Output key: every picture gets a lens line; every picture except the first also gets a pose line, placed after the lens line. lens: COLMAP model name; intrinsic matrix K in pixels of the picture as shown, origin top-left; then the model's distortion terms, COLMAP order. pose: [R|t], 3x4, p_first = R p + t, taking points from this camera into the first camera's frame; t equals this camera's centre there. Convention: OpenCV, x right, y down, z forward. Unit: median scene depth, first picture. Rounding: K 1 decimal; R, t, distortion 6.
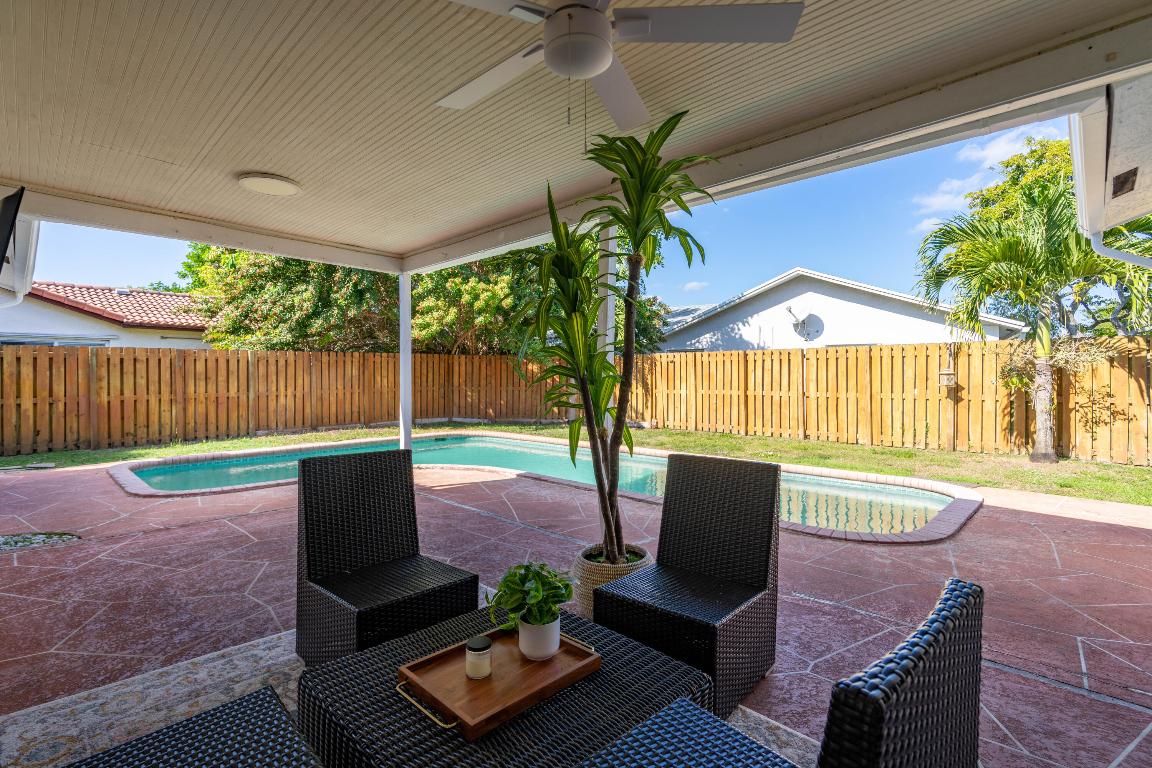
lens RADIAL K [[527.6, 0, 580.5], [0, 527.6, 381.0], [0, 0, 1]] dist [0.000841, 0.001565]
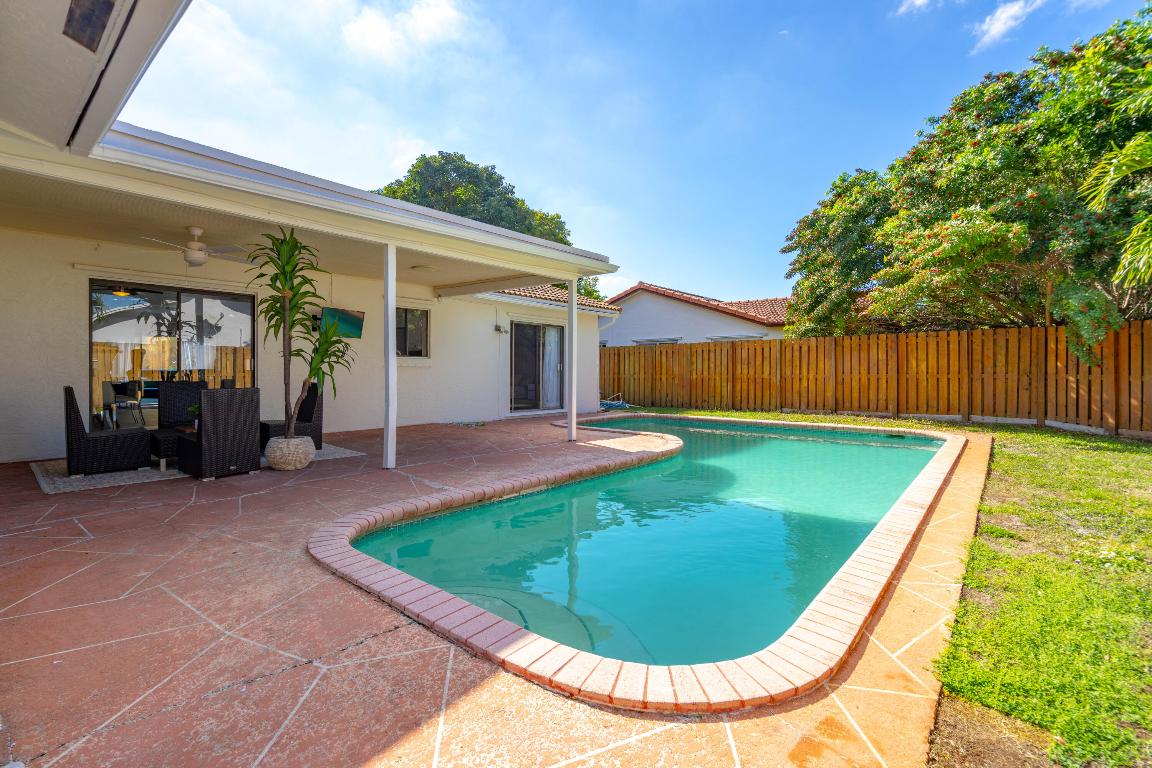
lens RADIAL K [[527.6, 0, 577.8], [0, 527.6, 372.2], [0, 0, 1]] dist [0.000841, 0.001565]
pose [[0.073297, 0.008203, -0.997276, 0.485189], [-0.009479, 0.999927, 0.007528, 0.010520], [0.997265, 0.008902, 0.073369, 0.437463]]
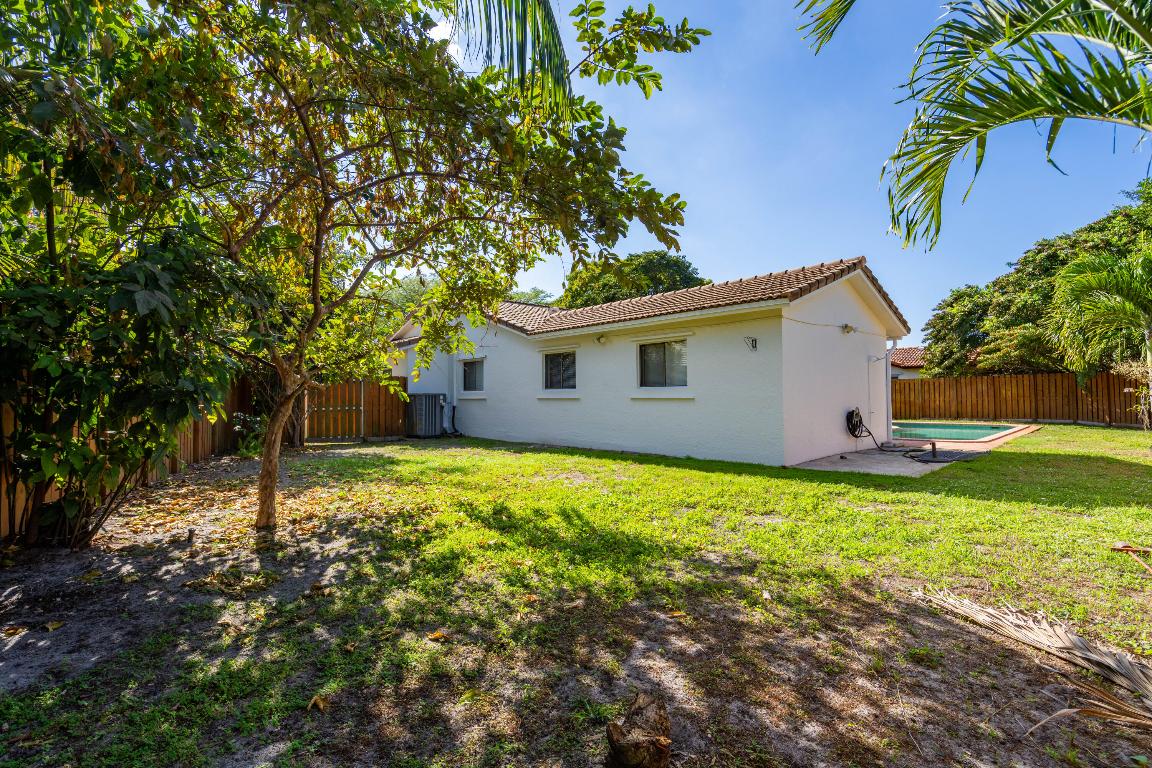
lens RADIAL K [[527.6, 0, 576.1], [0, 527.6, 383.8], [0, 0, 1]] dist [0.000841, 0.001565]
pose [[-0.048265, -0.021201, -0.998610, 1.427761], [0.000137, 0.999775, -0.021233, 0.006629], [0.998835, -0.001161, -0.048251, -0.241171]]
